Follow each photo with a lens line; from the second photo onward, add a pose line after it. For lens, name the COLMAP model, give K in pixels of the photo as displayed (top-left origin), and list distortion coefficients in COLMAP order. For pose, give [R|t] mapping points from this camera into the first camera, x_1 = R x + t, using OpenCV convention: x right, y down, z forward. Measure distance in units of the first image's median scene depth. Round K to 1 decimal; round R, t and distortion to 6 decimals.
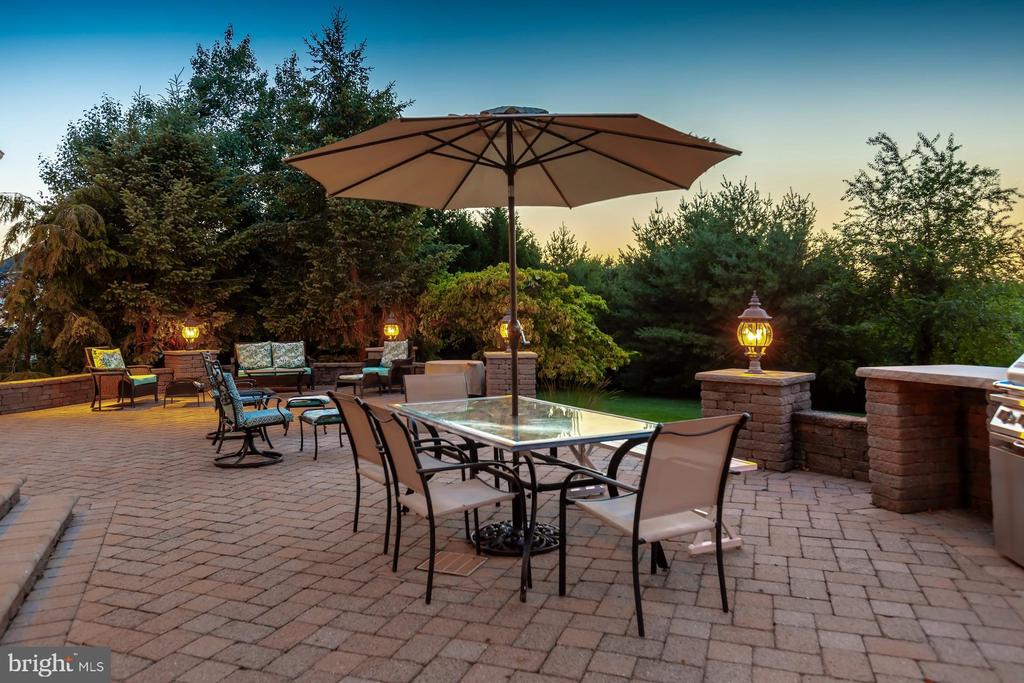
lens RADIAL K [[1146.9, 0, 512.0], [0, 1146.9, 341.5], [0, 0, 1]] dist [-0.279661, 0.009687]
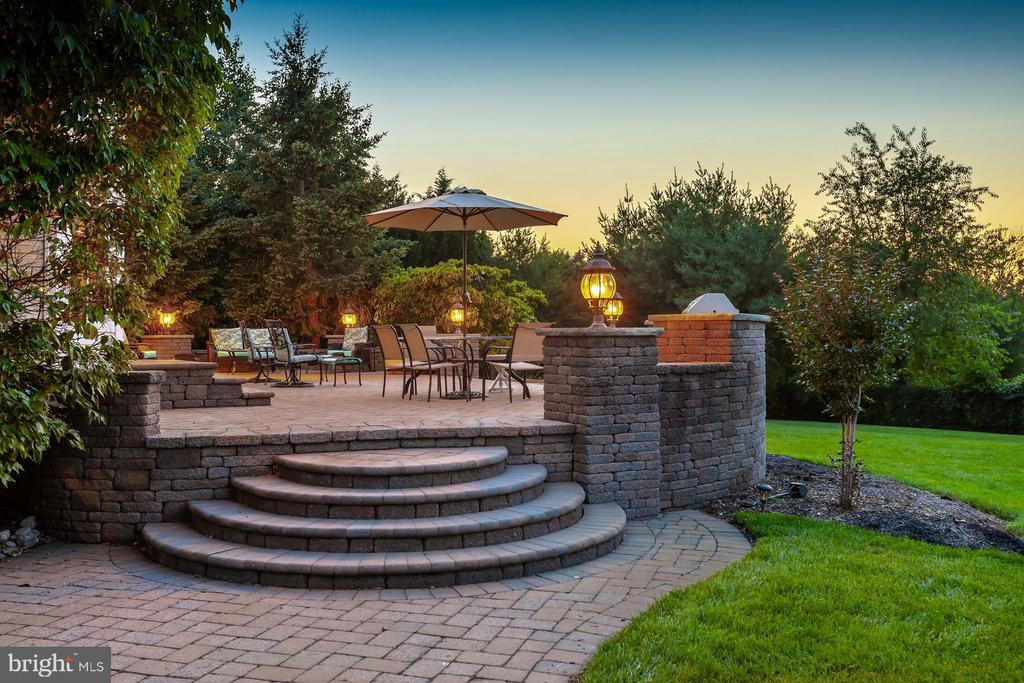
lens RADIAL K [[1566.0, 0, 512.0], [0, 1566.0, 341.5], [0, 0, 1]] dist [-0.446163, -0.029670]
pose [[0.999243, 0.012751, 0.036753, -0.002697], [-0.012244, 0.999827, -0.013980, 0.017924], [-0.036925, 0.013519, 0.999227, -0.292288]]
